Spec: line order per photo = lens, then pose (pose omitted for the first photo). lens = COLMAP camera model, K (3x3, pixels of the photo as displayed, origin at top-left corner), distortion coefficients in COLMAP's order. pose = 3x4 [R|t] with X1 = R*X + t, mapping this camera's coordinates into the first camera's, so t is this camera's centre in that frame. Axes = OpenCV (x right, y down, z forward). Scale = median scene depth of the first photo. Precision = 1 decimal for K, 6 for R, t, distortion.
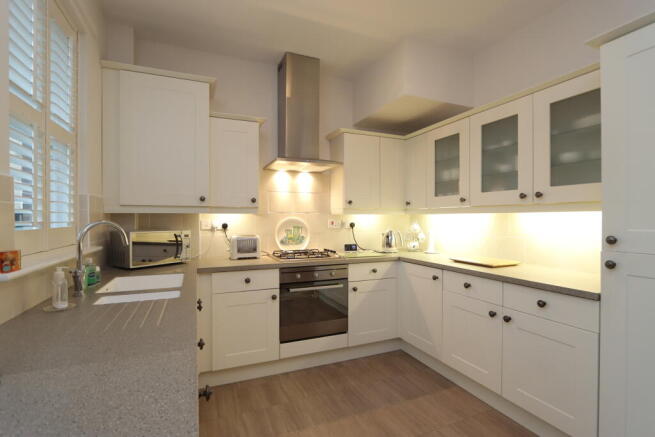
lens RADIAL K [[311.9, 0, 327.0], [0, 311.9, 220.5], [0, 0, 1]] dist [-0.000031, 0.000197]
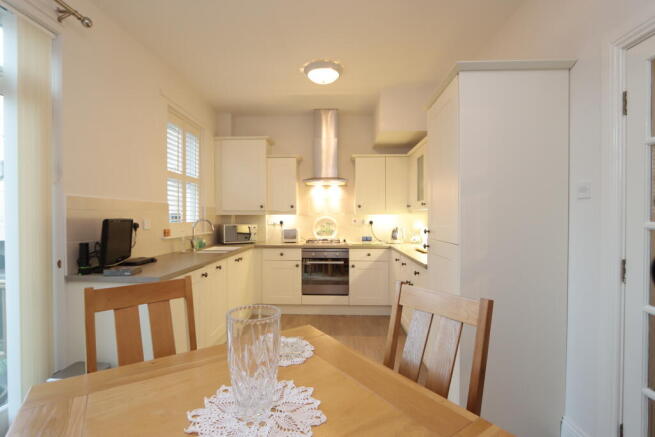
lens RADIAL K [[311.9, 0, 328.4], [0, 311.9, 217.5], [0, 0, 1]] dist [-0.000031, 0.000197]
pose [[0.906225, 0.001232, -0.422793, 0.600611], [-0.003317, 0.999986, -0.004195, -0.001490], [0.422782, 0.005204, 0.906216, -0.376876]]
